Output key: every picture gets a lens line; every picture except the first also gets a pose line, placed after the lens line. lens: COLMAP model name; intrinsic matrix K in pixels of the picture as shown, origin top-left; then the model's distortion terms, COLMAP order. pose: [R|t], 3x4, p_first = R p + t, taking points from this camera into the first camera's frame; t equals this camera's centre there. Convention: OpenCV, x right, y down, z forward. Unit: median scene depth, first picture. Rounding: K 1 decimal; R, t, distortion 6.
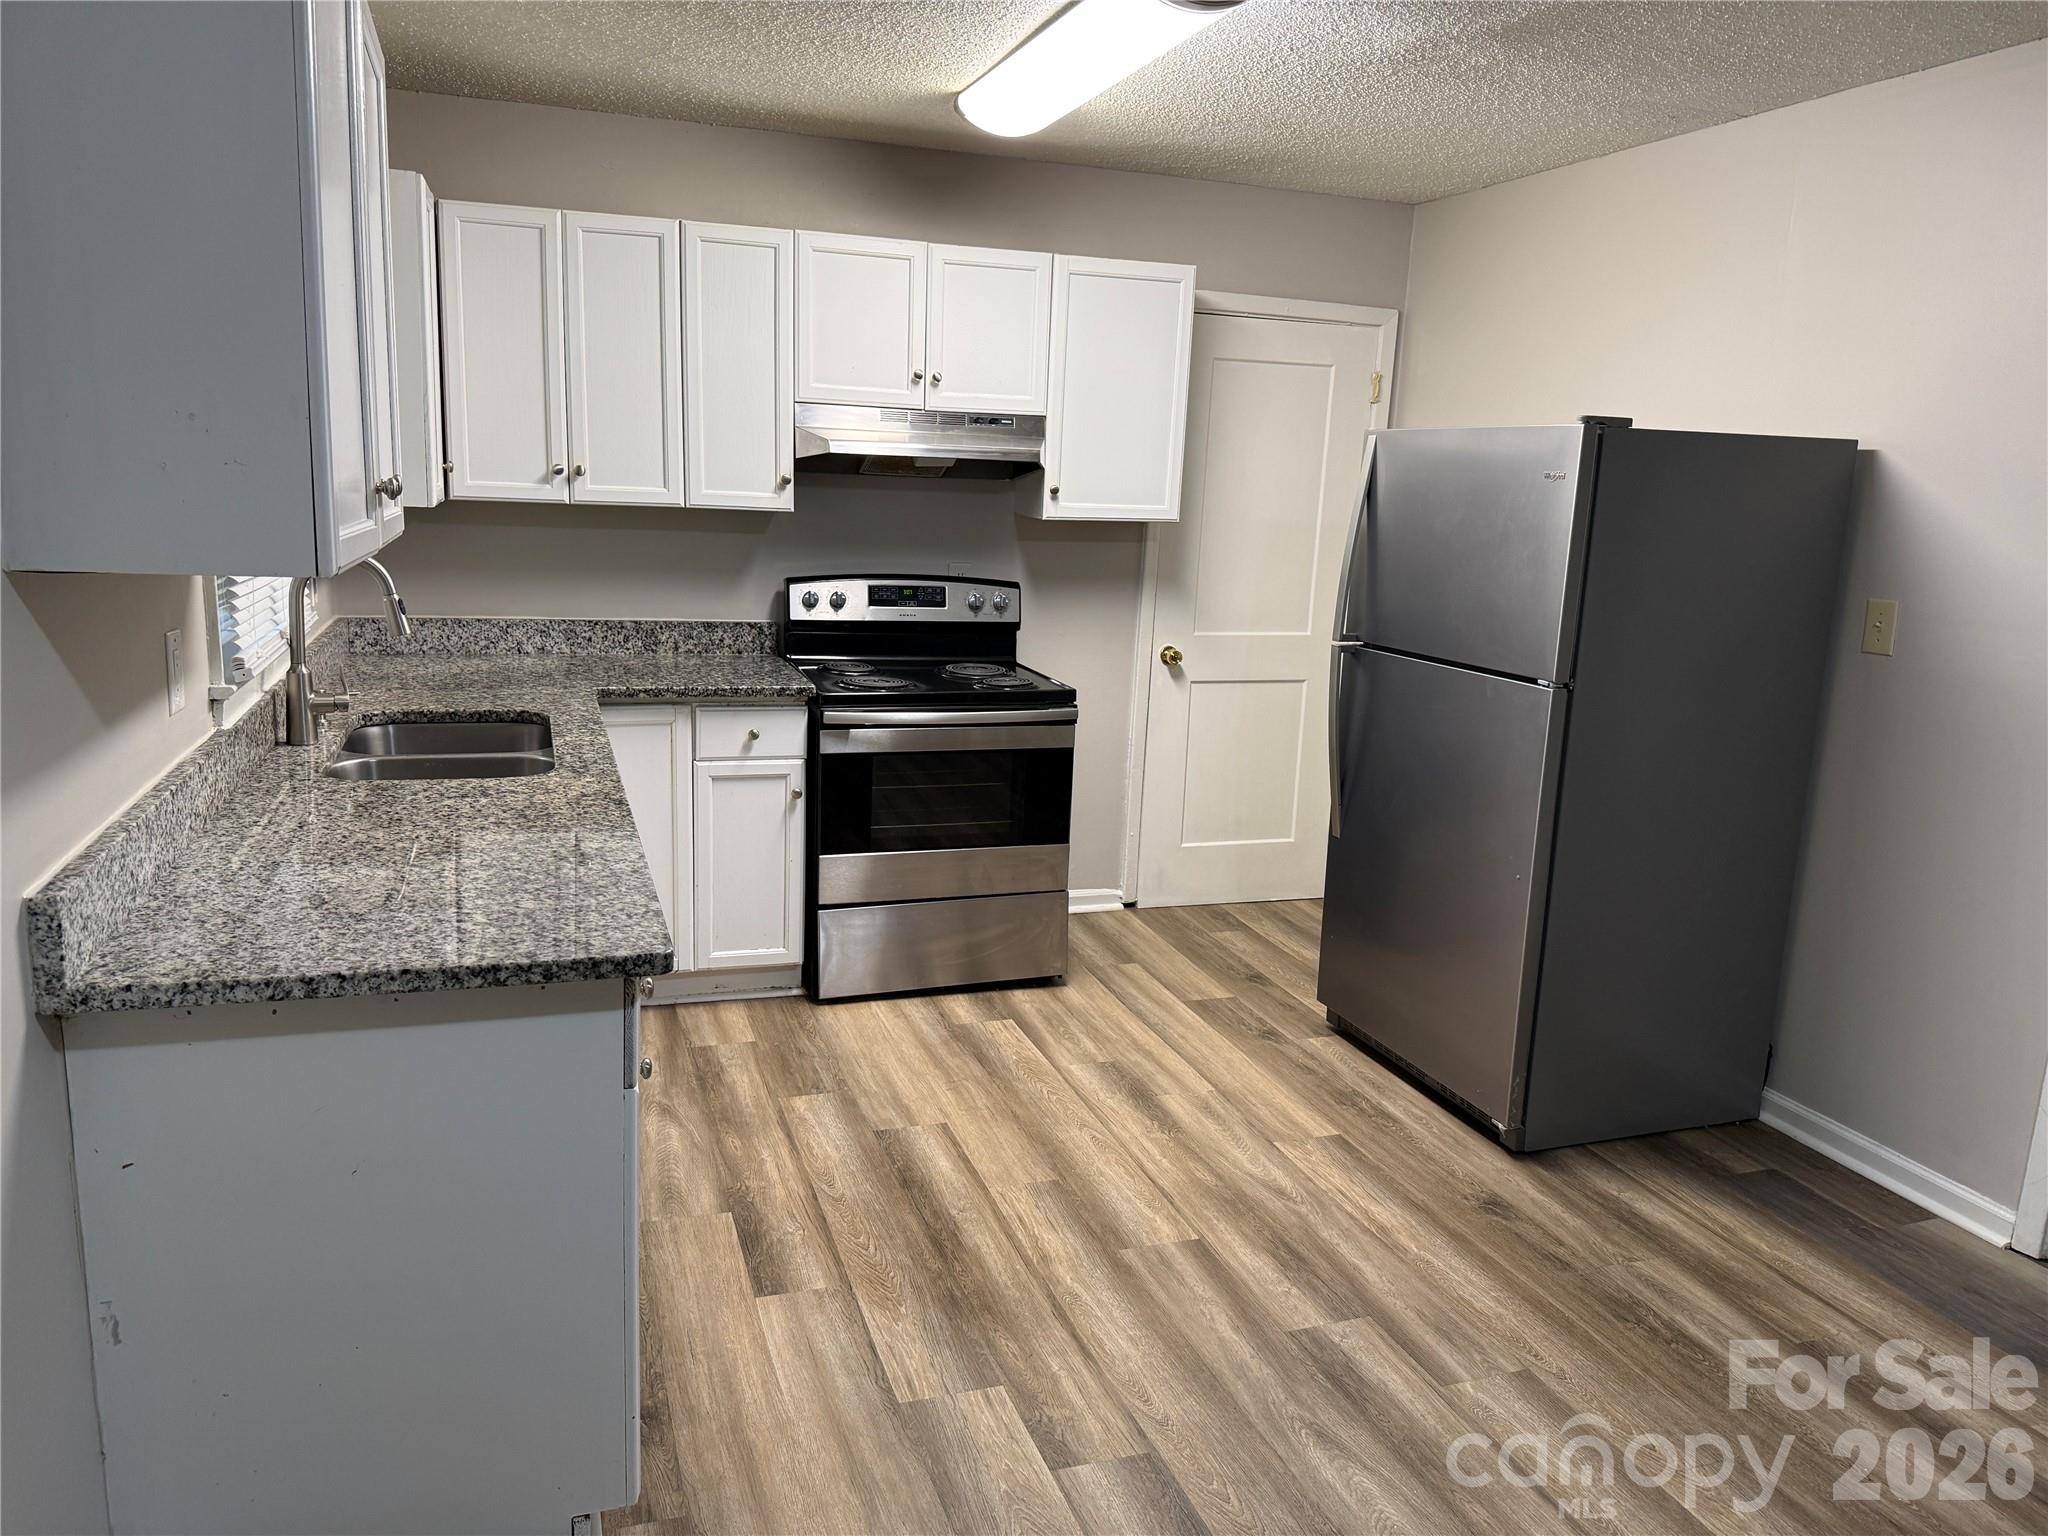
lens RADIAL K [[1439.7, 0, 1024.0], [0, 1439.7, 768.0], [0, 0, 1]] dist [0.147948, -0.246195]
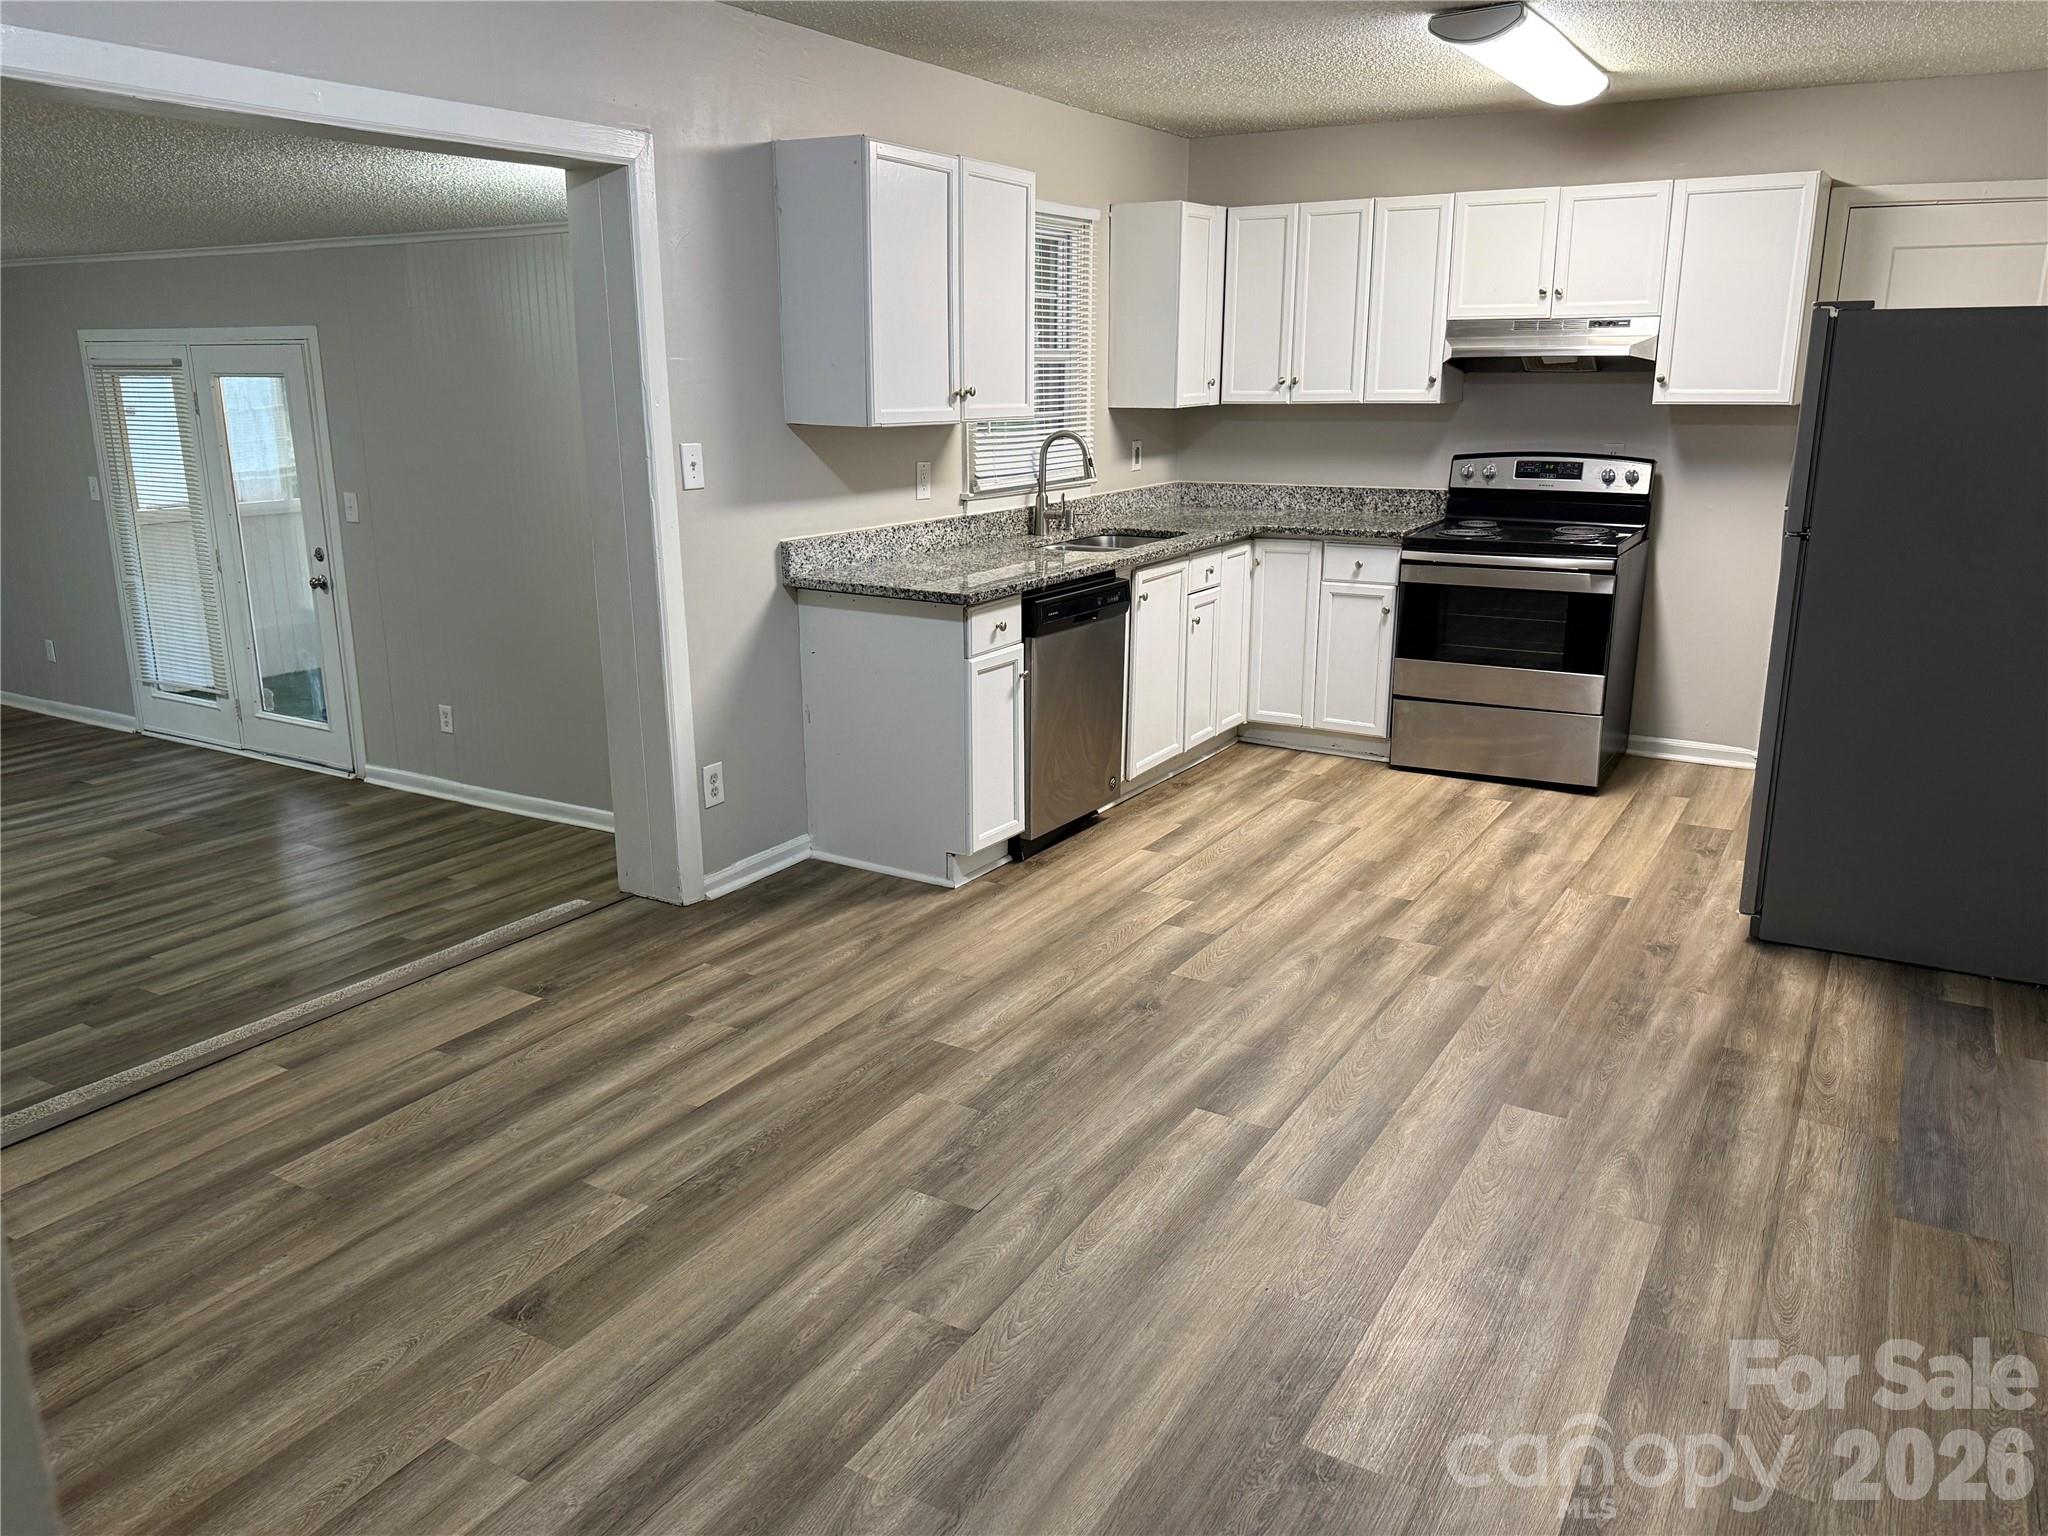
lens RADIAL K [[1496.0, 0, 979.5], [0, 1496.0, 788.9], [0, 0, 1]] dist [0.123951, -0.193184]
pose [[0.627385, 0.167396, -0.760504, 0.757802], [-0.125320, 0.985596, 0.113558, 0.073807], [0.768559, 0.024062, 0.639326, -0.231493]]
